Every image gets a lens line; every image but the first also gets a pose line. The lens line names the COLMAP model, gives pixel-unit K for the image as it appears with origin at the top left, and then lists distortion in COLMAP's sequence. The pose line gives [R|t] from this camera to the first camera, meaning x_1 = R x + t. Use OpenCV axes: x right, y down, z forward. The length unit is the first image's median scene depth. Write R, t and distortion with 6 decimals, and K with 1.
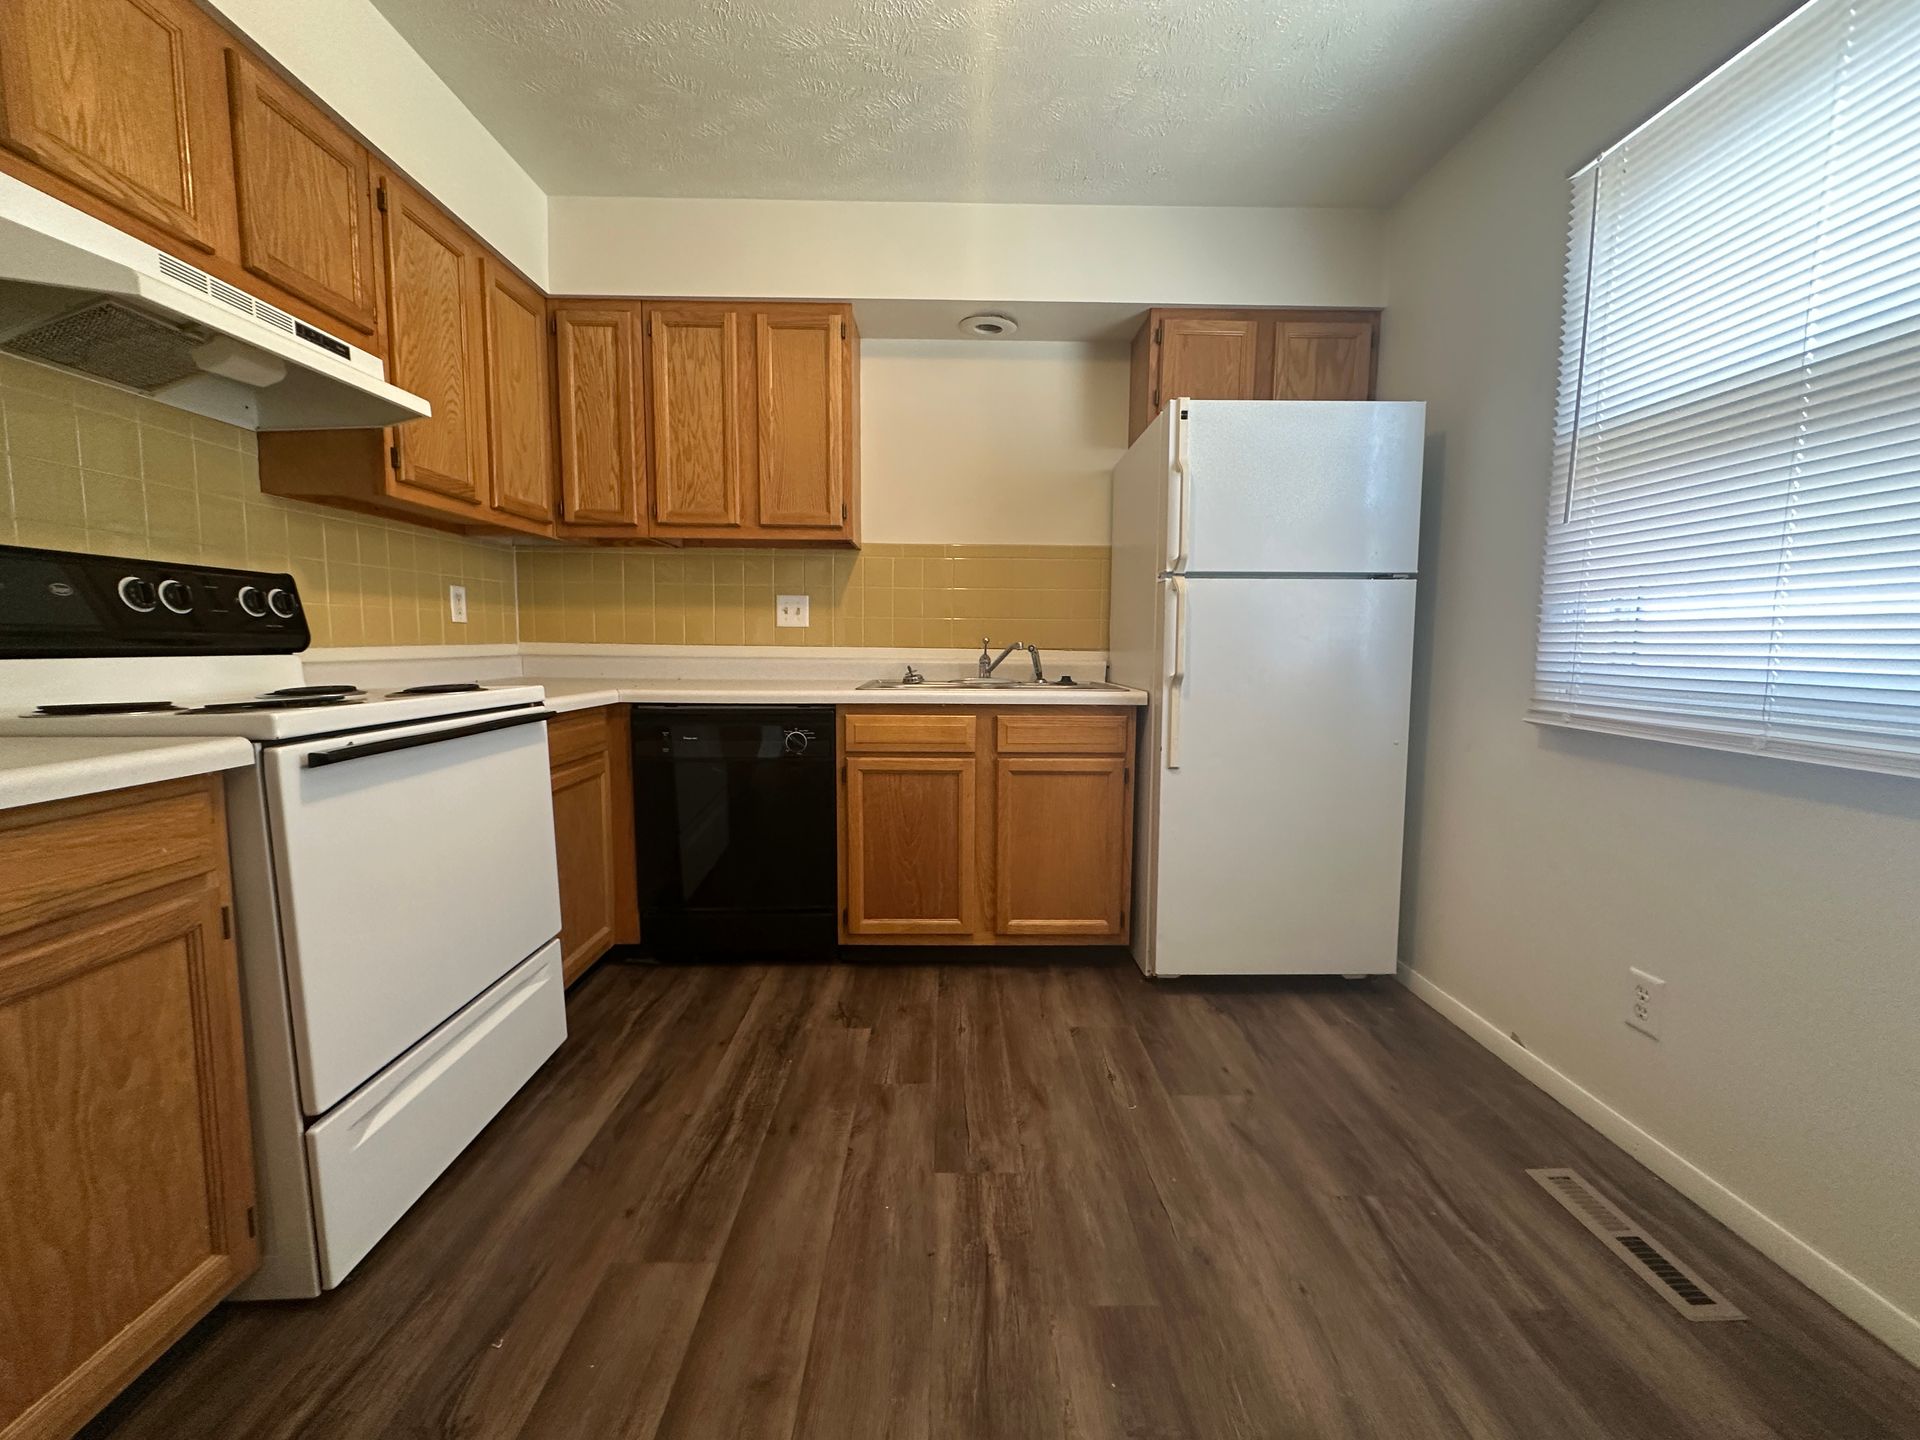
lens RADIAL K [[767.7, 0, 959.5], [0, 767.7, 717.0], [0, 0, 1]] dist [-0.001512, 0.000293]
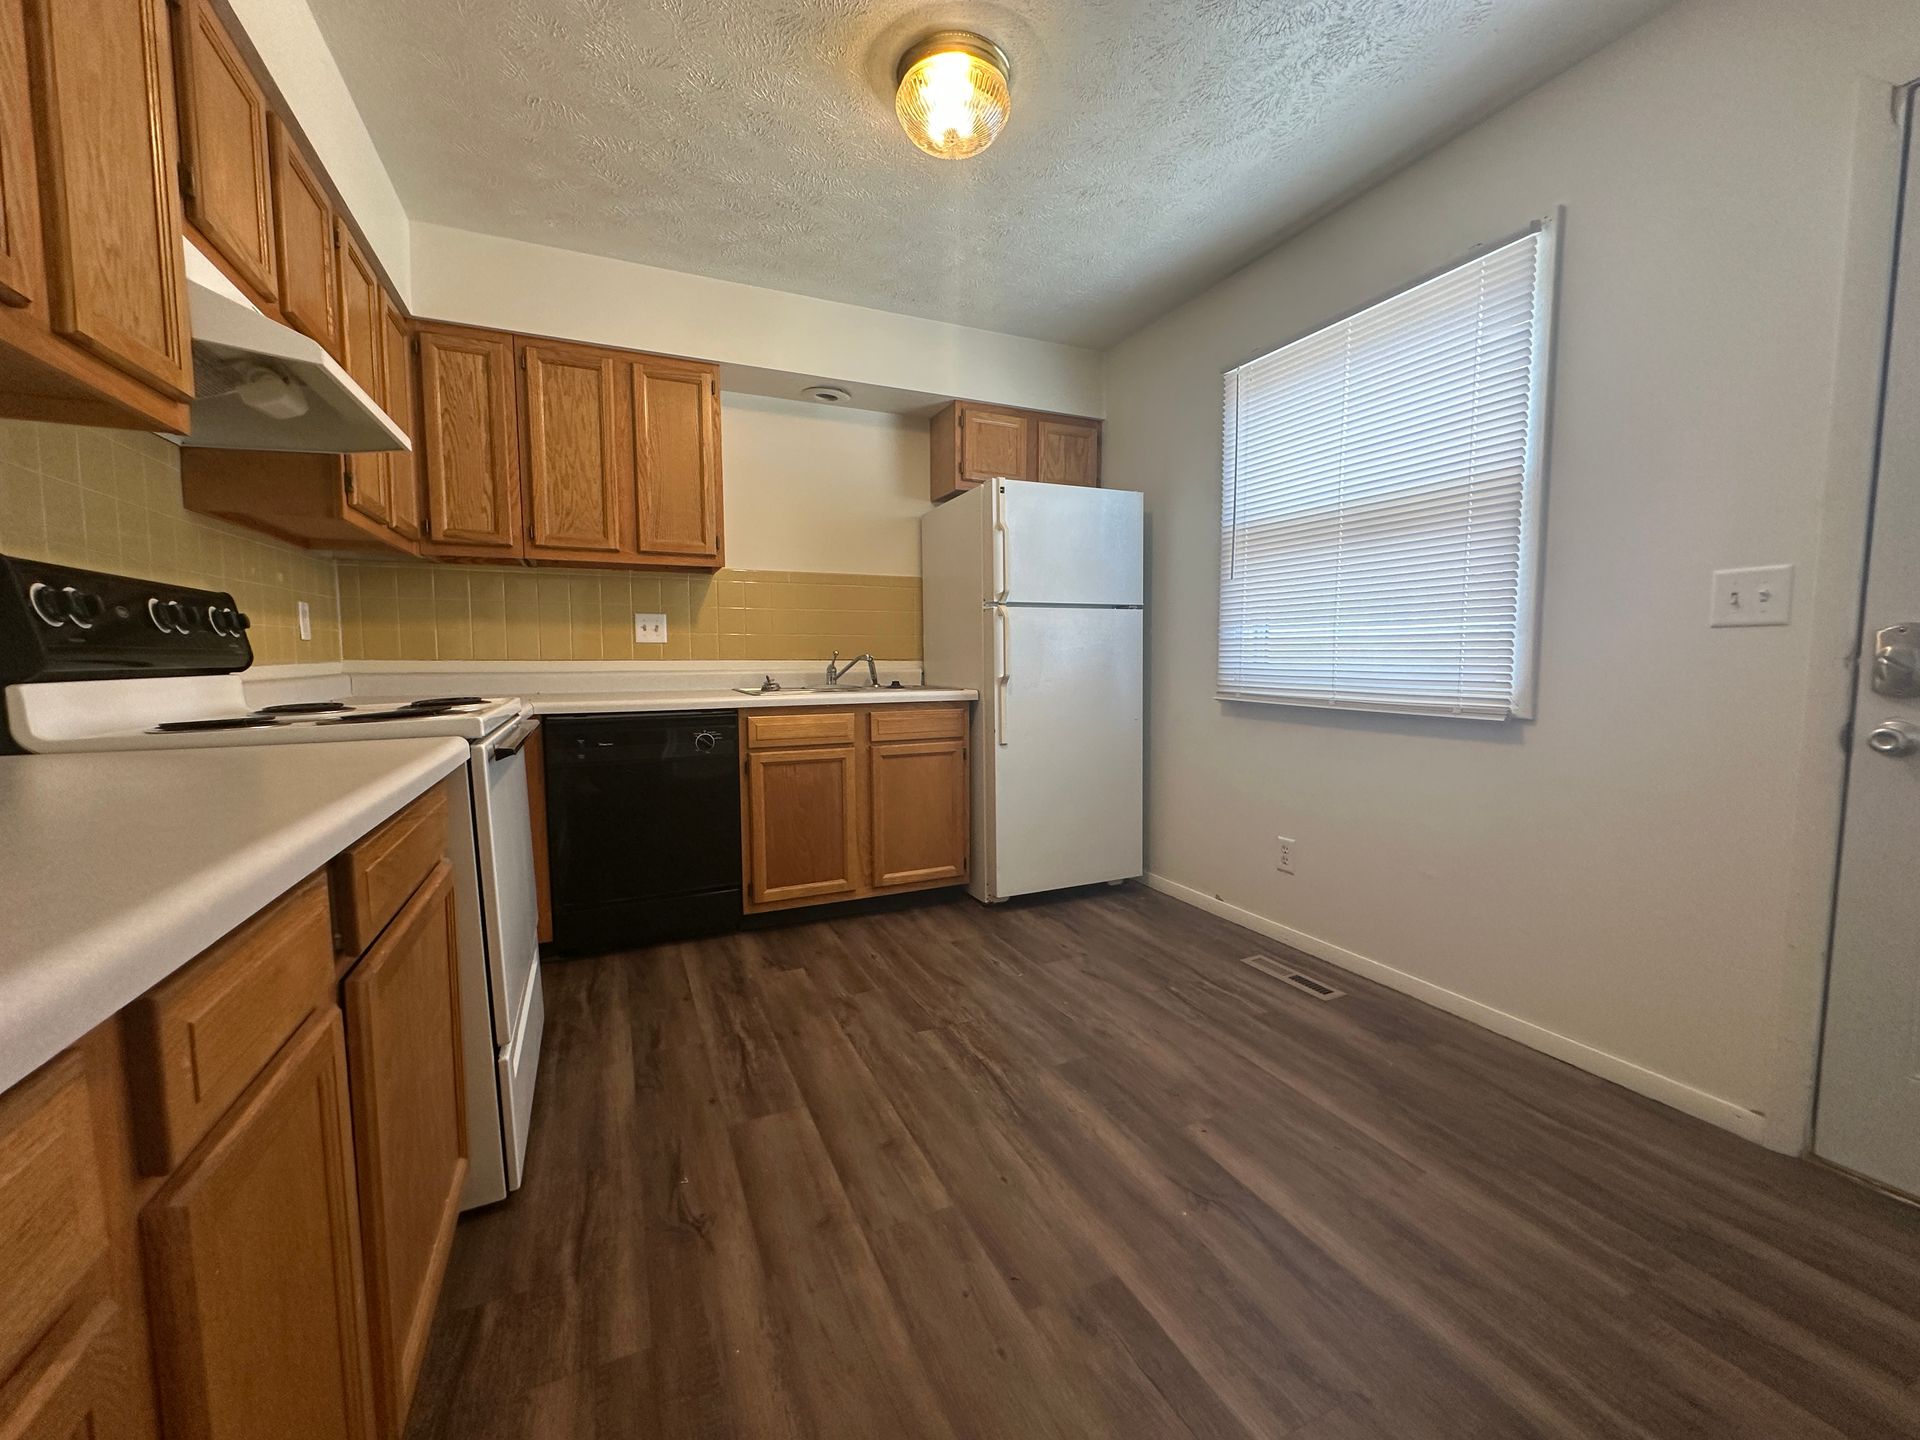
lens RADIAL K [[767.7, 0, 959.1], [0, 767.7, 716.8], [0, 0, 1]] dist [-0.001512, 0.000293]
pose [[0.915191, -0.043669, 0.400647, -0.329735], [0.050176, 0.998724, -0.005758, 0.020452], [-0.399885, 0.025372, 0.916214, -0.218109]]
